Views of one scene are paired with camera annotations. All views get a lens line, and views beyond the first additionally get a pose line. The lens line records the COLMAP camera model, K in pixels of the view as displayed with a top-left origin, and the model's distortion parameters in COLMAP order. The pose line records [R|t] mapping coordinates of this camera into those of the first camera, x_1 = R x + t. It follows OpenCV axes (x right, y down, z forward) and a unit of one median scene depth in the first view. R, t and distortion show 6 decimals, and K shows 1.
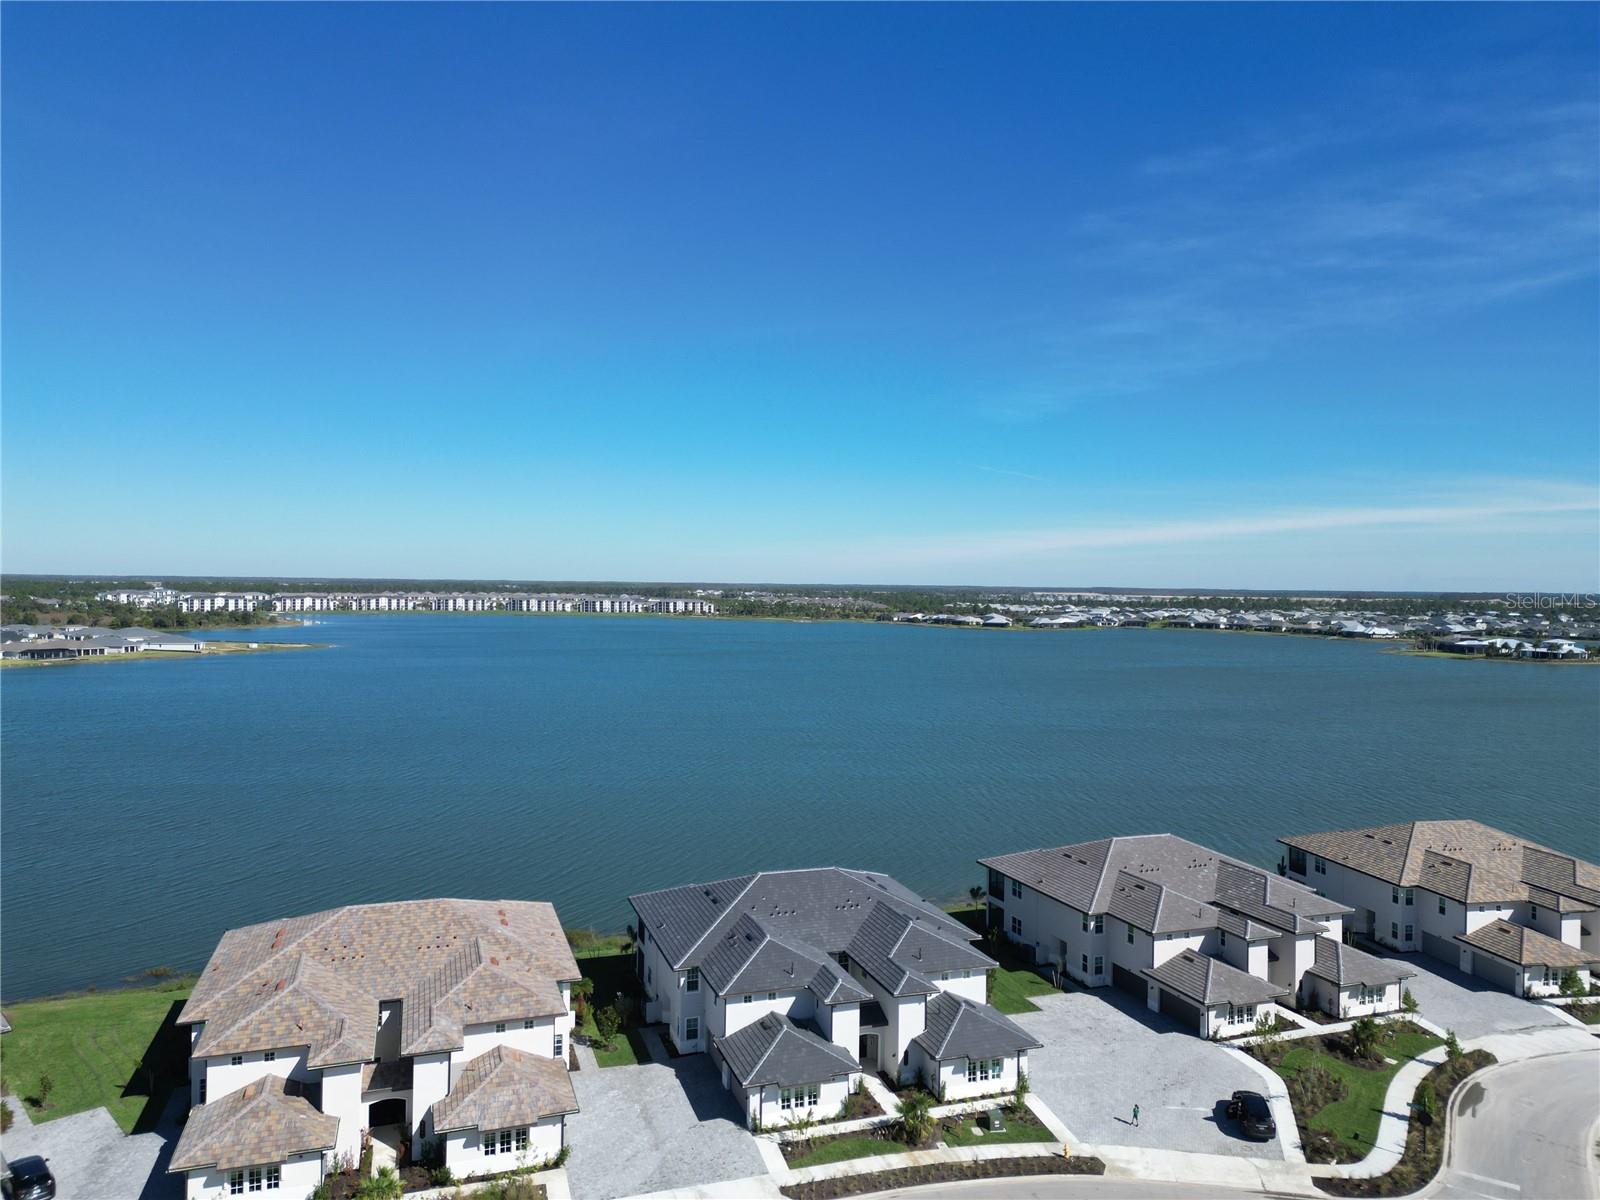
lens RADIAL K [[1129.2, 0, 805.6], [0, 1129.2, 596.6], [0, 0, 1]] dist [0.074656, -0.065341]
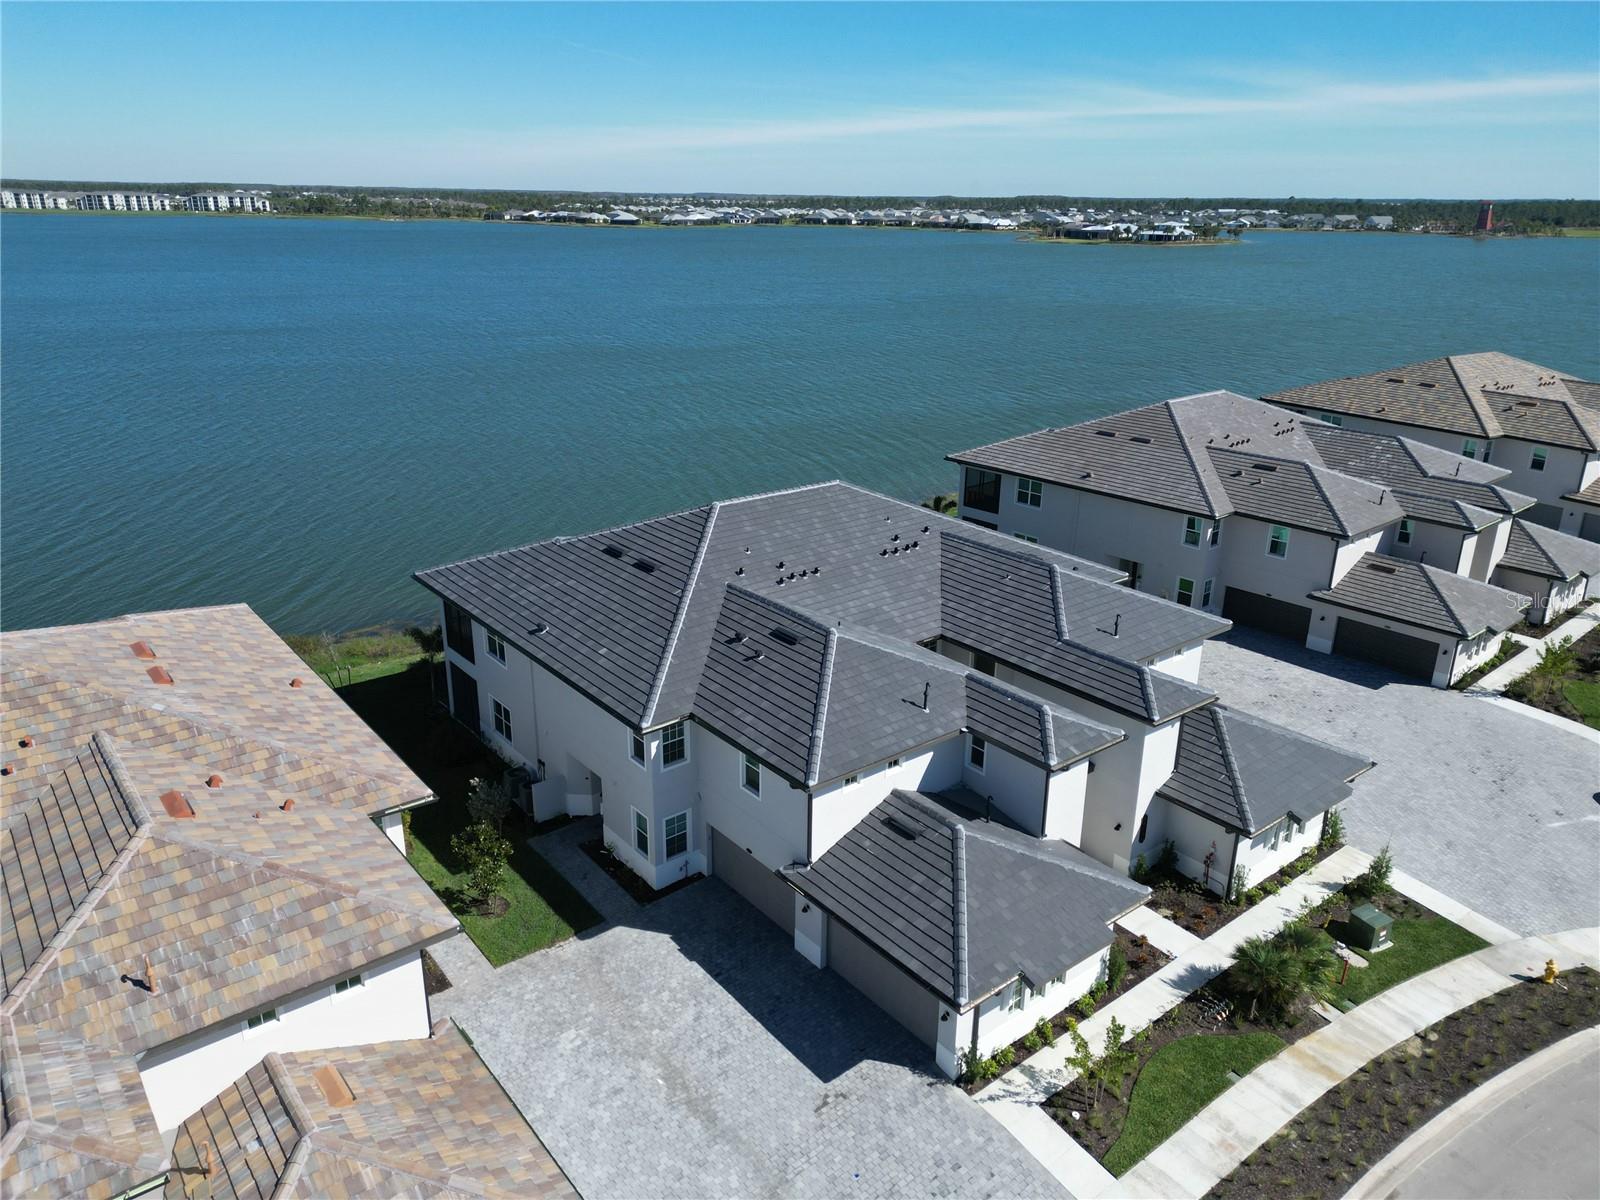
lens RADIAL K [[1129.2, 0, 812.5], [0, 1129.2, 596.9], [0, 0, 1]] dist [0.074656, -0.065341]
pose [[0.939647, -0.116374, 0.321745, -0.184980], [0.005738, 0.945606, 0.325264, 0.139133], [-0.342096, -0.303787, 0.889204, 0.606061]]
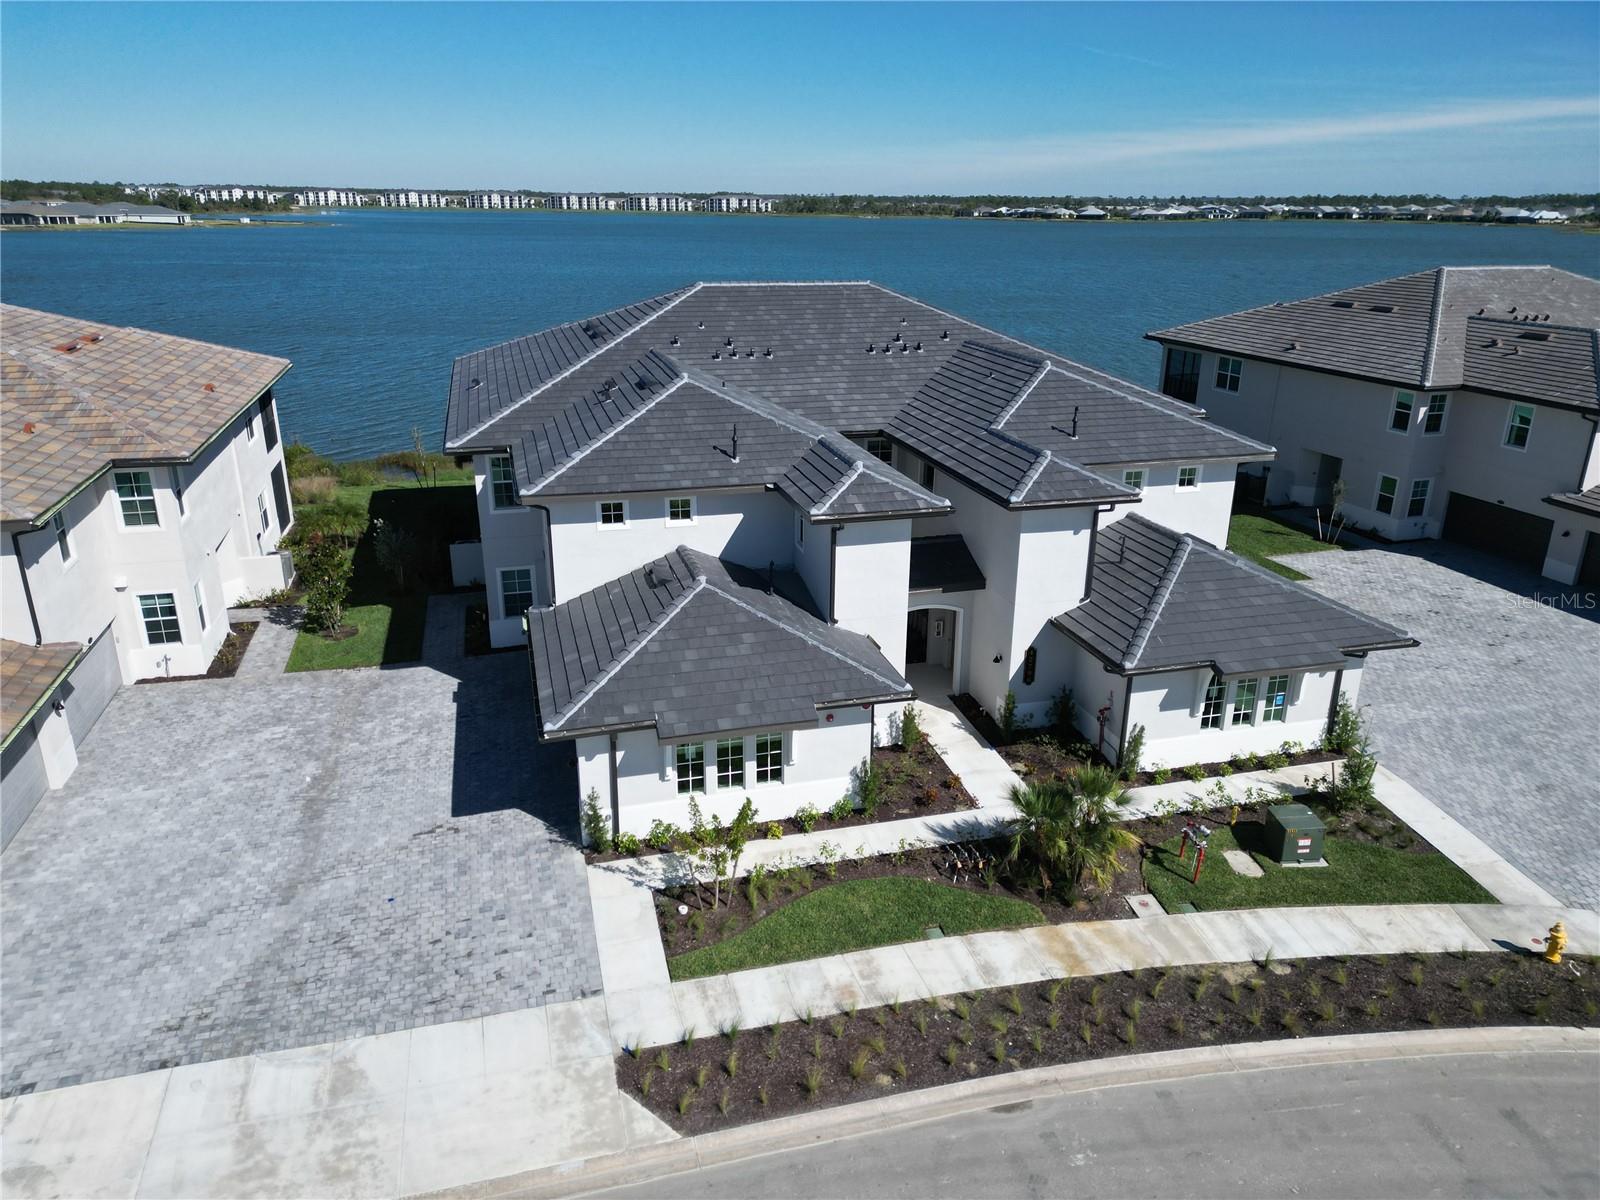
lens RADIAL K [[1129.2, 0, 802.7], [0, 1129.2, 600.3], [0, 0, 1]] dist [0.074656, -0.065341]
pose [[0.998093, 0.016922, -0.059355, 0.032217], [0.002939, 0.947558, 0.319571, 0.248175], [0.061650, -0.319136, 0.945702, 0.609977]]
